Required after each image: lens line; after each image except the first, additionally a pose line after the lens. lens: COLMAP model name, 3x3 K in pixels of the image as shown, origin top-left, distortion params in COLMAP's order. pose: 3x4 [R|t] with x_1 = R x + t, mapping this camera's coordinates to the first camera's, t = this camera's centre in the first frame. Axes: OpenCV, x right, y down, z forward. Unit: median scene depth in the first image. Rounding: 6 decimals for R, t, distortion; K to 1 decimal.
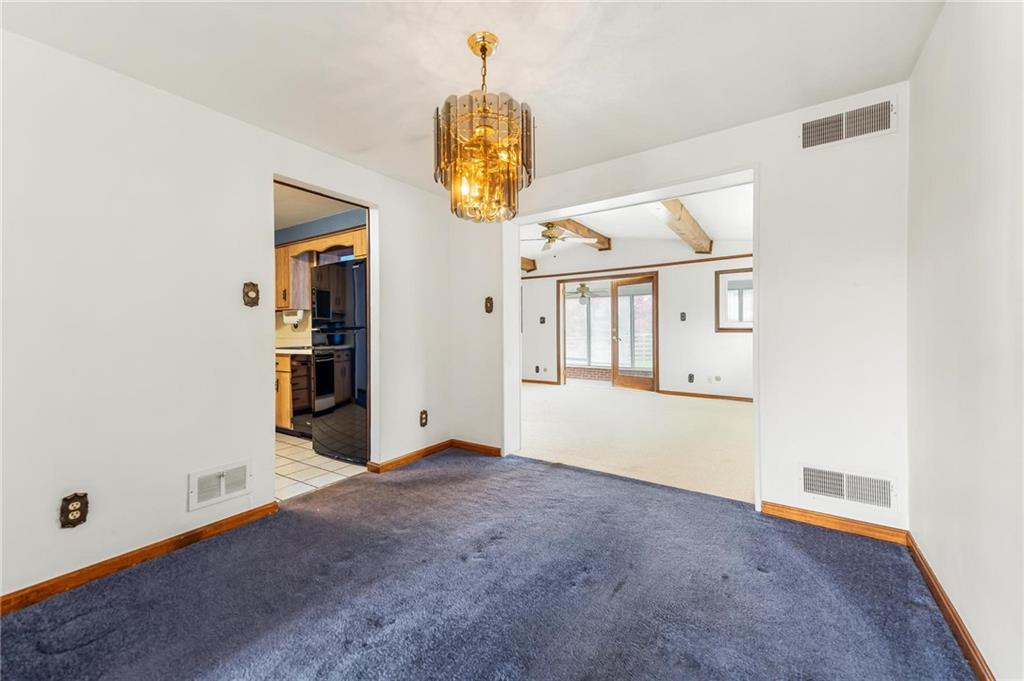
lens RADIAL K [[410.0, 0, 506.6], [0, 410.0, 328.0], [0, 0, 1]] dist [0.036319, 0.000051]
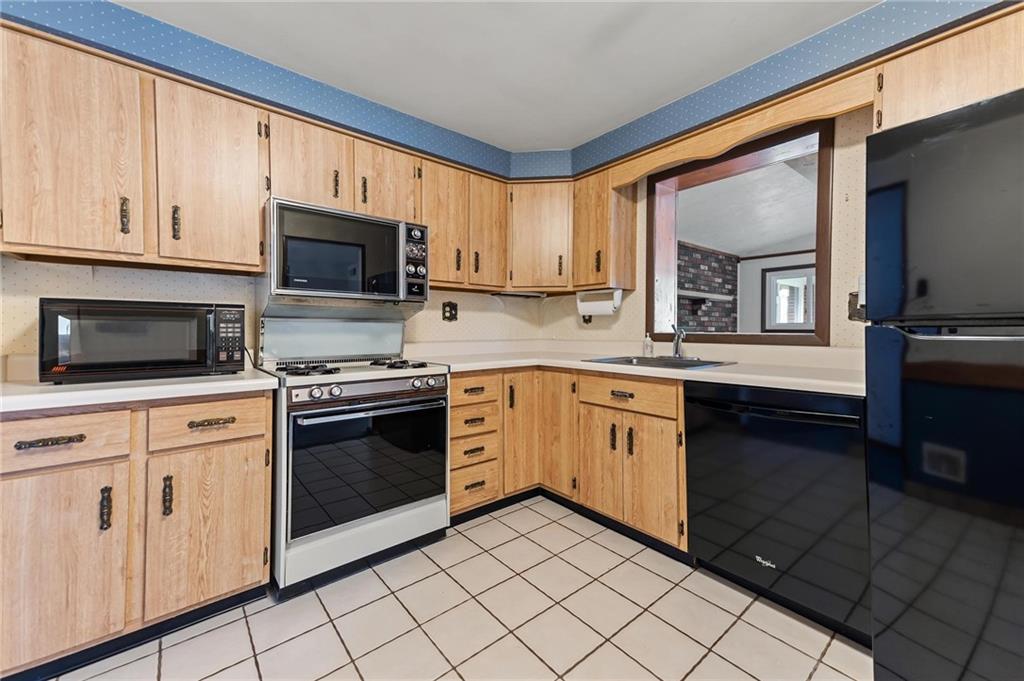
lens RADIAL K [[410.0, 0, 506.6], [0, 410.0, 328.0], [0, 0, 1]] dist [0.036319, 0.000051]
pose [[0.958387, 0.009974, -0.285298, -0.488124], [-0.010048, 0.999949, 0.001203, 0.008144], [0.285295, 0.001714, 0.958438, 0.443709]]
